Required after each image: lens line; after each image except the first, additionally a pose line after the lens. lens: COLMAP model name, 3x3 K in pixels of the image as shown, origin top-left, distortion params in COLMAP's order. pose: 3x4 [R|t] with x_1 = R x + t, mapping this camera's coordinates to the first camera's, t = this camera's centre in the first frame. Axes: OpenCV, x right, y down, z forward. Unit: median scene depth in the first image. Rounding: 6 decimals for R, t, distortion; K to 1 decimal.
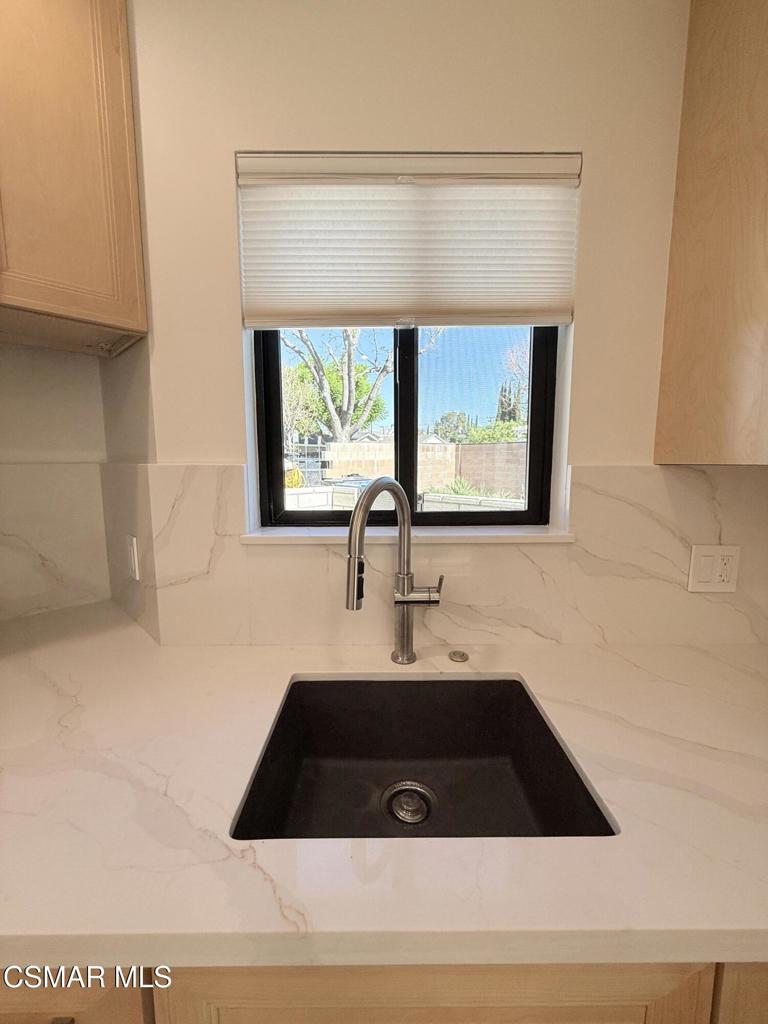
lens RADIAL K [[408.8, 0, 380.9], [0, 408.8, 510.7], [0, 0, 1]] dist [0.000036, -0.000084]
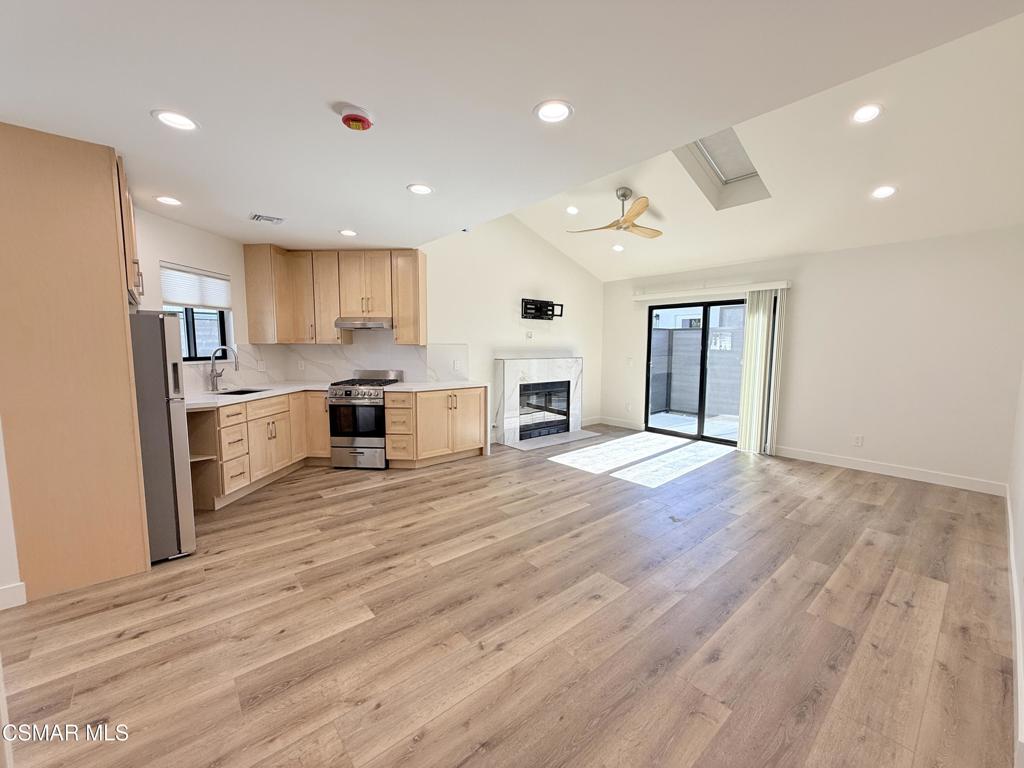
lens RADIAL K [[408.8, 0, 511.1], [0, 408.8, 384.9], [0, 0, 1]] dist [0.000036, -0.000084]
pose [[0.079676, -0.098094, 0.991982, -3.594950], [0.116775, 0.989213, 0.088441, 0.273552], [-0.989957, 0.108792, 0.090272, -2.200741]]
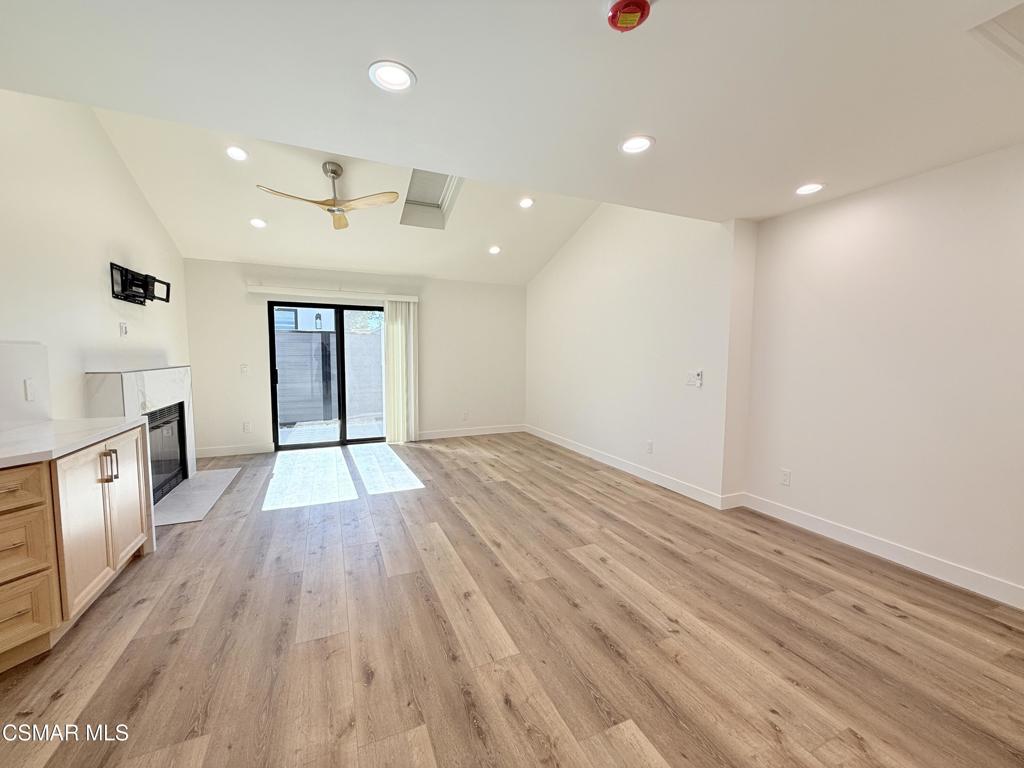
lens RADIAL K [[408.8, 0, 511.1], [0, 408.8, 384.9], [0, 0, 1]] dist [0.000036, -0.000084]
pose [[-0.935039, -0.034569, 0.352855, -1.800780], [0.036102, 0.980779, 0.191752, 0.033572], [-0.352701, 0.192035, -0.915819, 0.072251]]
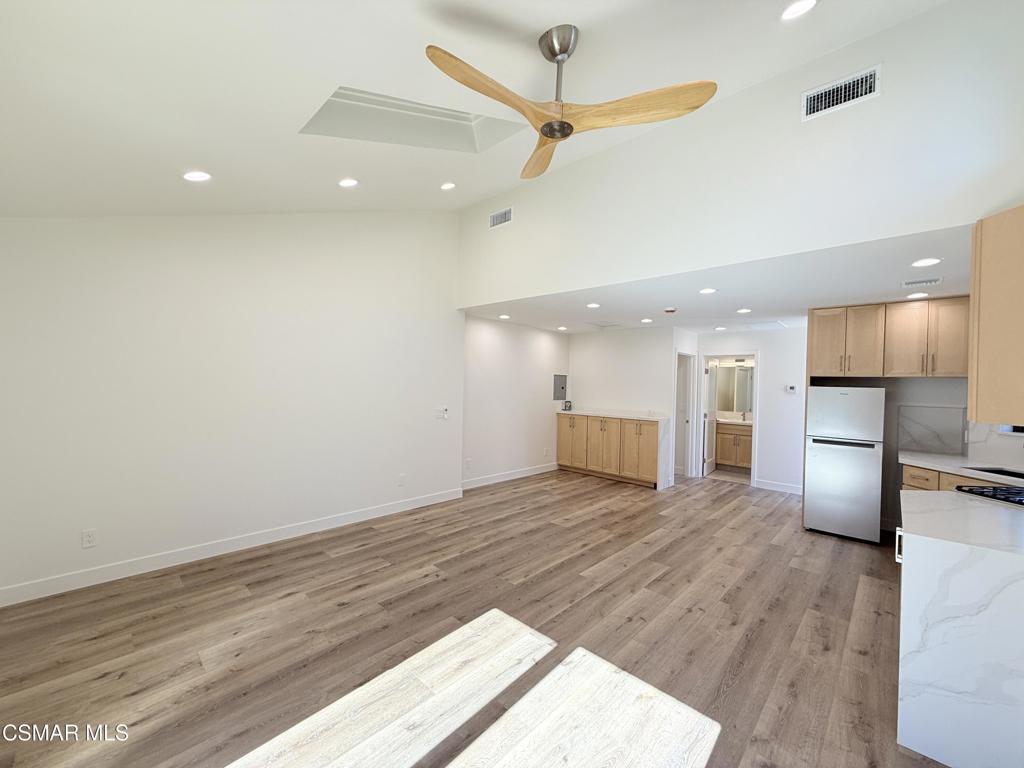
lens RADIAL K [[408.8, 0, 511.1], [0, 408.8, 384.9], [0, 0, 1]] dist [0.000036, -0.000084]
pose [[0.030322, 0.003134, -0.999535, 3.050438], [-0.148126, 0.988967, -0.001393, 0.284728], [0.988504, 0.148100, 0.030451, -3.303830]]
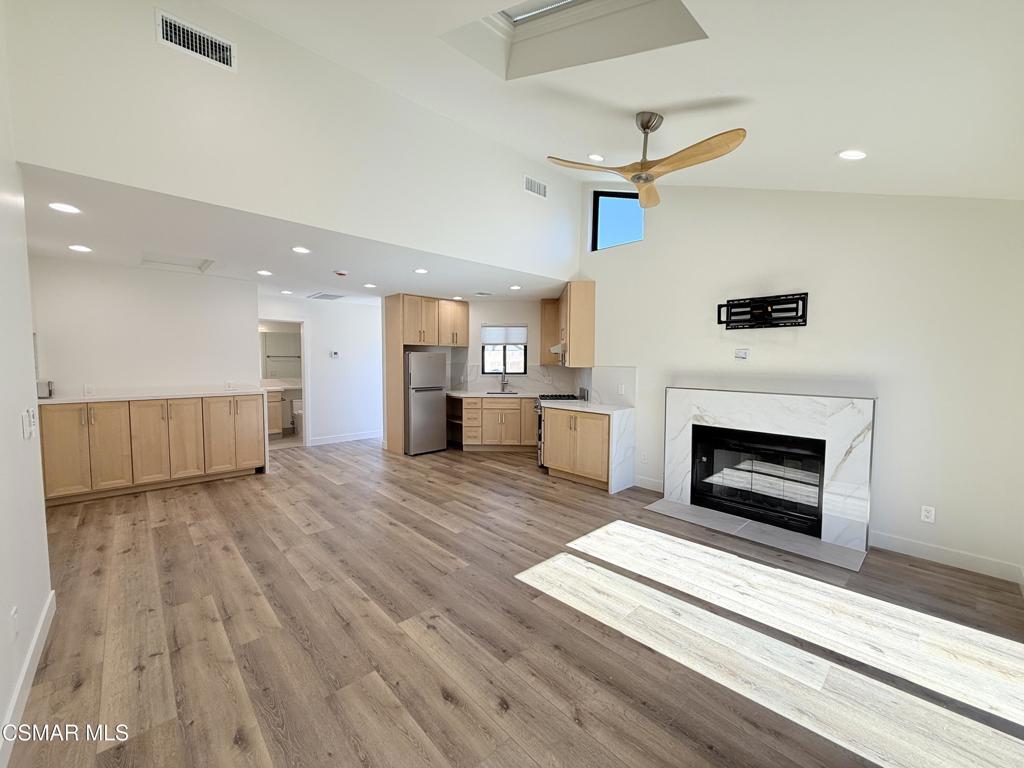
lens RADIAL K [[408.8, 0, 511.1], [0, 408.8, 384.9], [0, 0, 1]] dist [0.000036, -0.000084]
pose [[0.999598, 0.006904, -0.027486, 0.377892], [-0.008623, 0.997981, -0.062921, 0.662769], [0.026996, 0.063132, 0.997640, -5.897156]]
